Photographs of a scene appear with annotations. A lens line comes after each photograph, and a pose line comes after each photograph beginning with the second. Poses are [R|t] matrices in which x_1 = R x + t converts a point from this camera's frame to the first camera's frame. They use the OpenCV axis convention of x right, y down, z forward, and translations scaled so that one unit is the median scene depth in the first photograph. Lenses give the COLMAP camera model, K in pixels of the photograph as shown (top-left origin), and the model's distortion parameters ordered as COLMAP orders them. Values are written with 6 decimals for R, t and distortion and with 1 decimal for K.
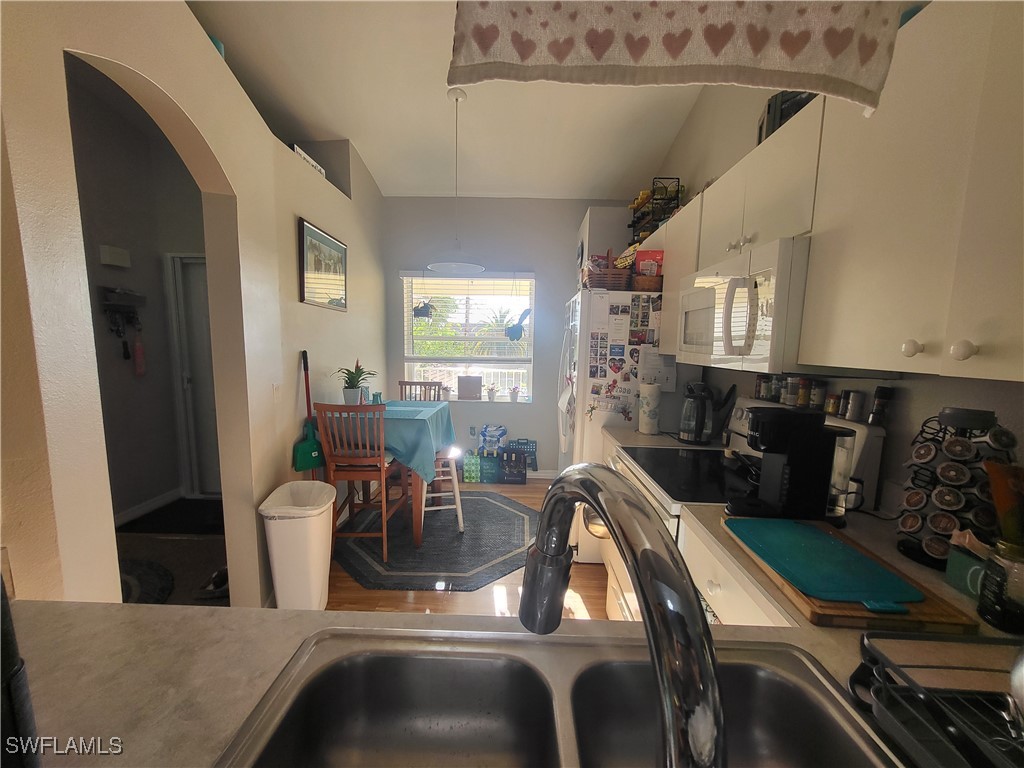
lens RADIAL K [[404.2, 0, 515.0], [0, 404.2, 392.7], [0, 0, 1]] dist [0.002077, 0.000202]
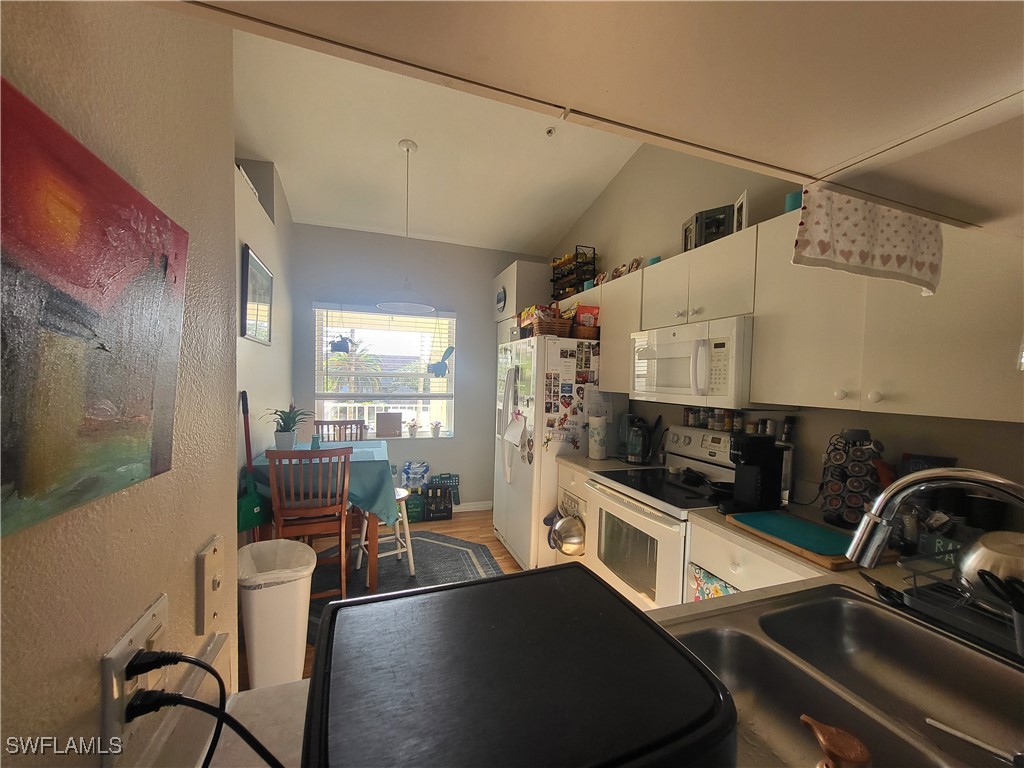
lens RADIAL K [[404.2, 0, 515.0], [0, 404.2, 392.7], [0, 0, 1]] dist [0.002077, 0.000202]
pose [[0.935019, -0.011433, 0.354415, -0.294359], [0.038311, 0.996887, -0.068914, -0.018365], [-0.352523, 0.078014, 0.932546, -0.026713]]
